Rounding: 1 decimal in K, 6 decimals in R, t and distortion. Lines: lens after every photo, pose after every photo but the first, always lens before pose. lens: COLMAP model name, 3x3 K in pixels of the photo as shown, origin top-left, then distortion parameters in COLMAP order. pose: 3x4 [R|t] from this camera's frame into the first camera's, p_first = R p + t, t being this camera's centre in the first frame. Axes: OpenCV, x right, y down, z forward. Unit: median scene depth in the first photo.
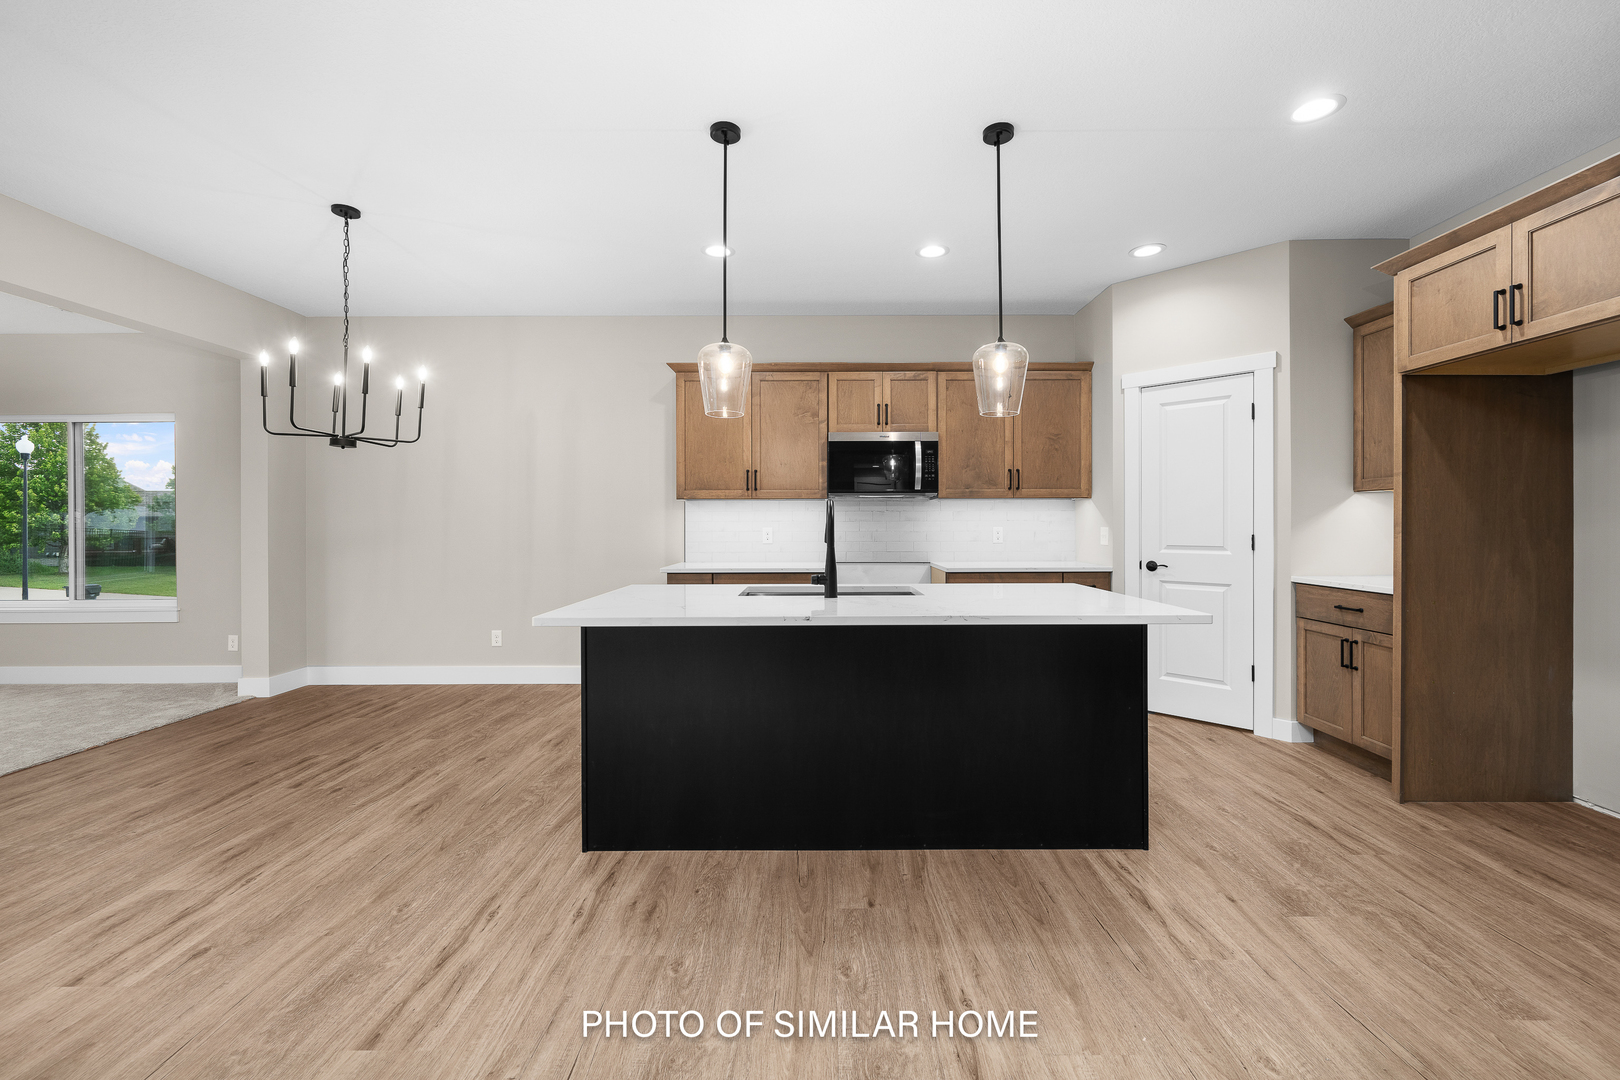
lens RADIAL K [[662.6, 0, 818.9], [0, 662.6, 523.0], [0, 0, 1]] dist [-0.002335, 0.000050]
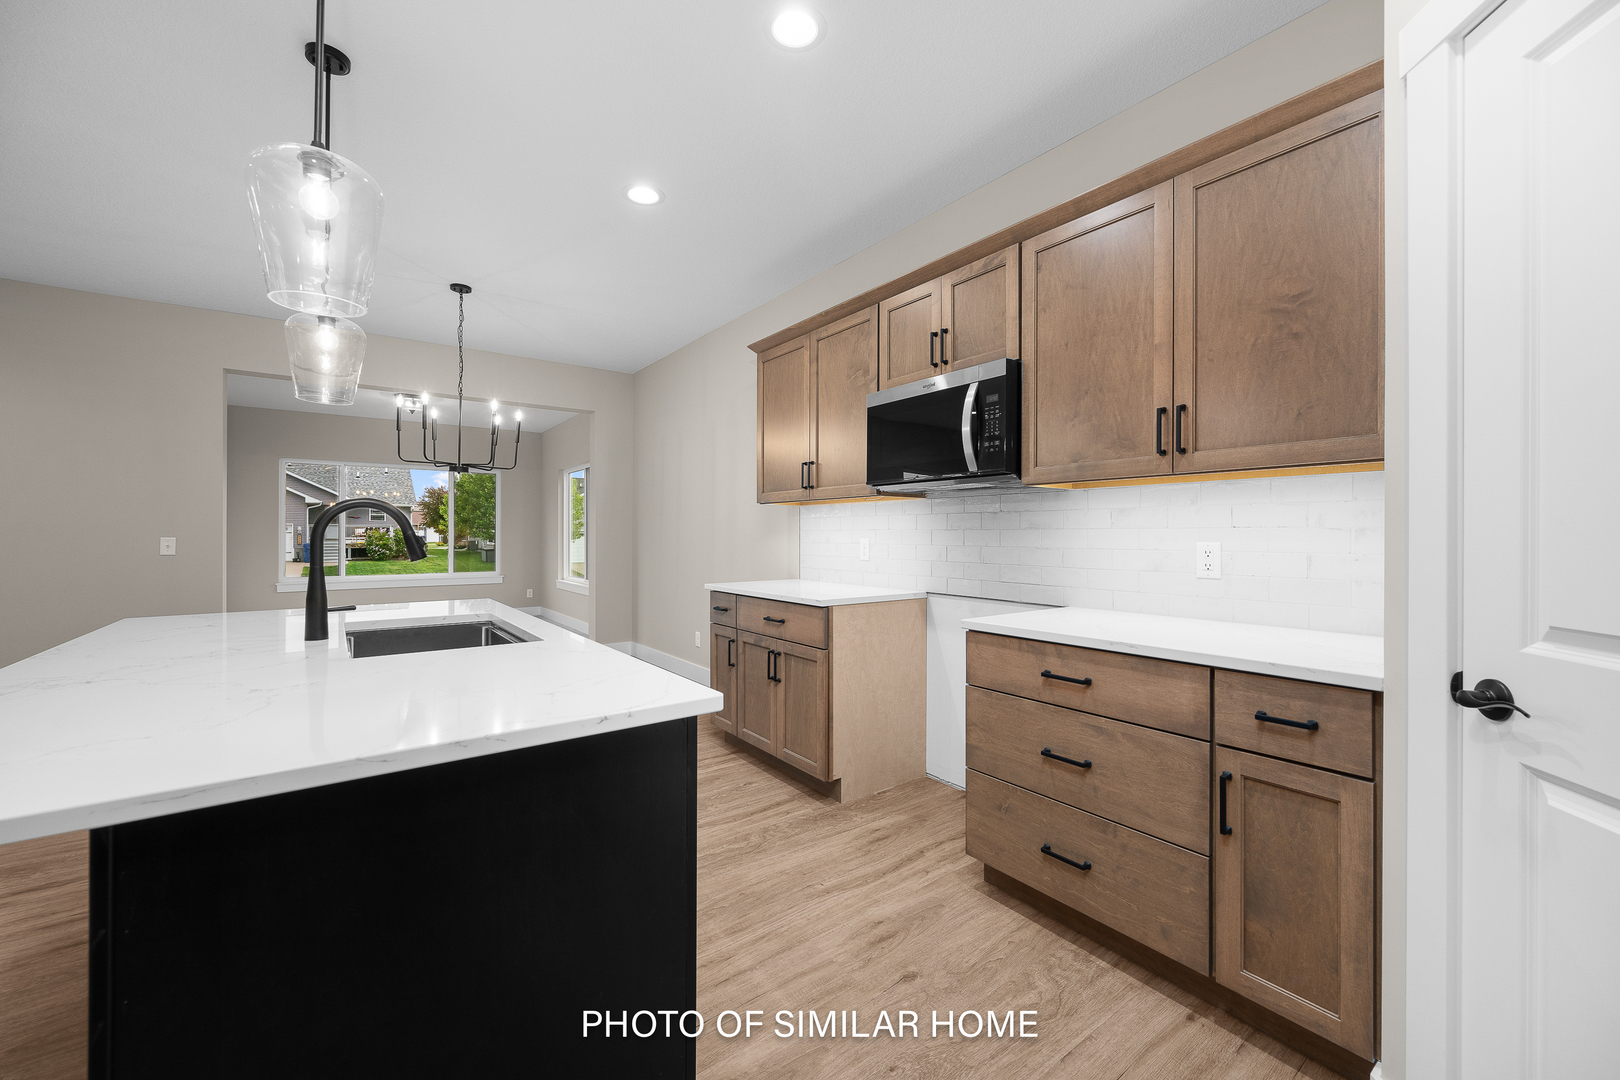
lens RADIAL K [[641.3, 0, 812.6], [0, 641.3, 528.9], [0, 0, 1]] dist [0.001184, 0.000127]
pose [[0.595714, -0.002312, -0.803194, 0.665126], [-0.000407, 0.999995, -0.003180, -0.001319], [0.803197, 0.002221, 0.595710, 0.774756]]
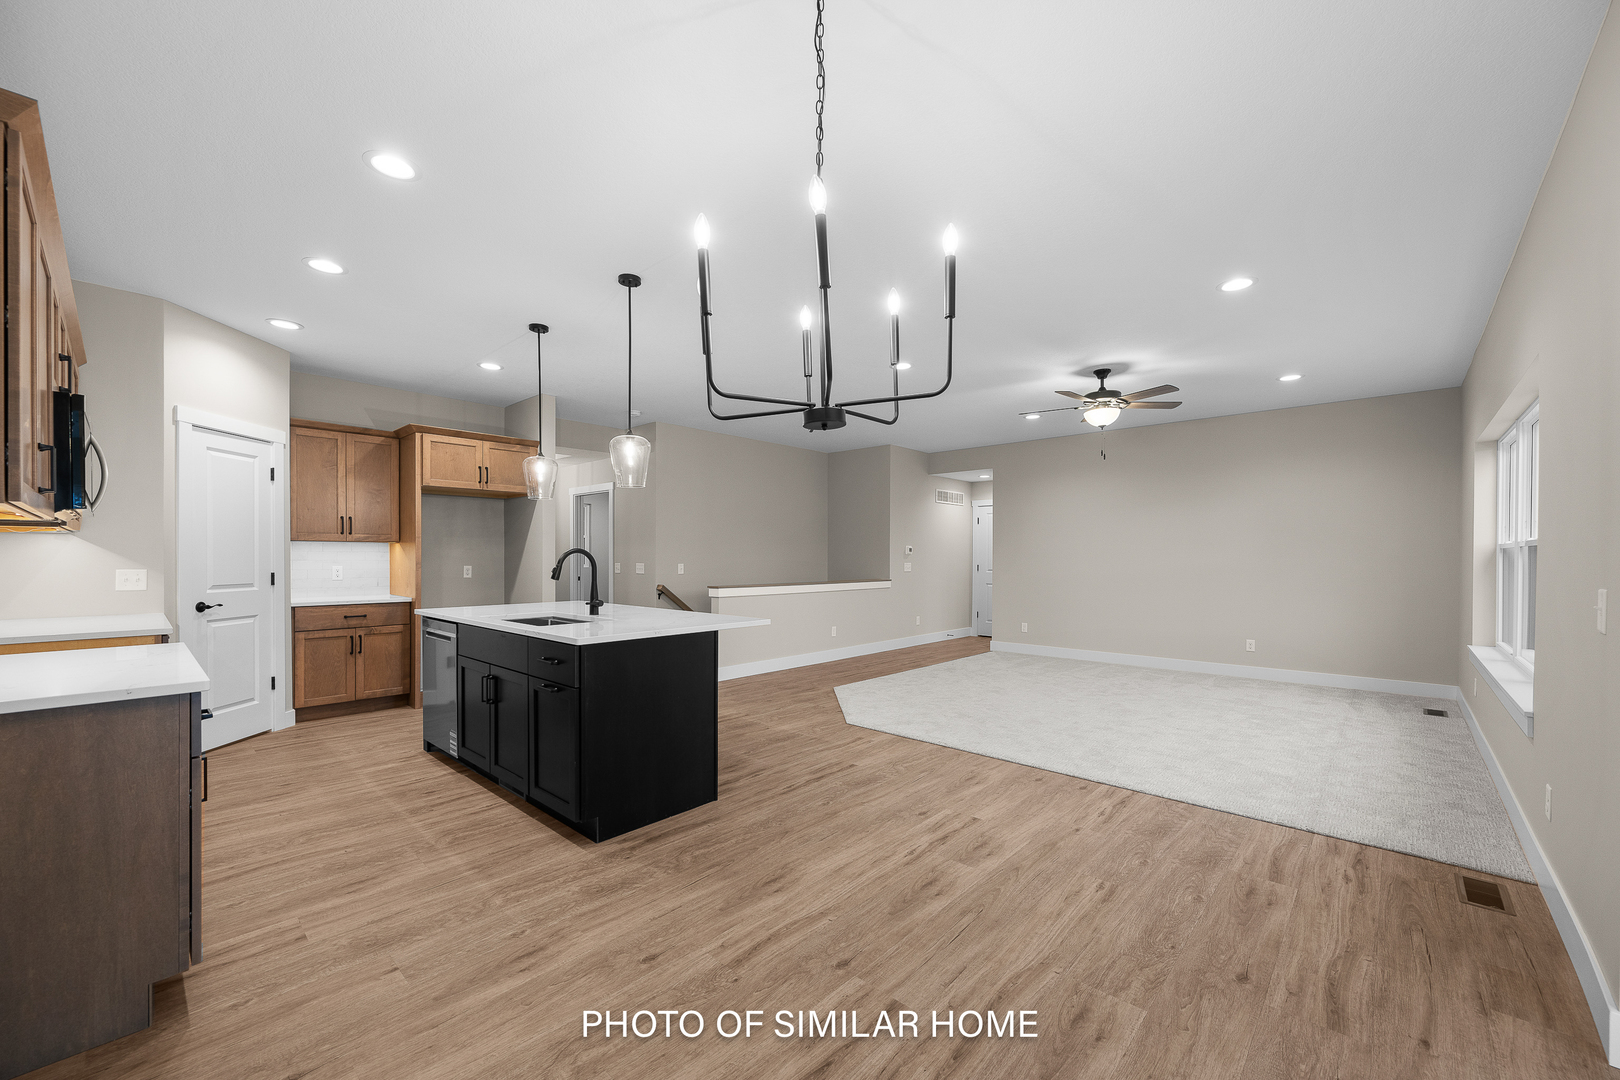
lens RADIAL K [[635.5, 0, 812.7], [0, 635.5, 561.1], [0, 0, 1]] dist [-0.002408, -0.000306]
pose [[-0.736970, -0.003573, 0.675916, -1.004480], [-0.001590, 0.999992, 0.003552, -0.011234], [-0.675924, 0.001543, -0.736970, 1.316597]]
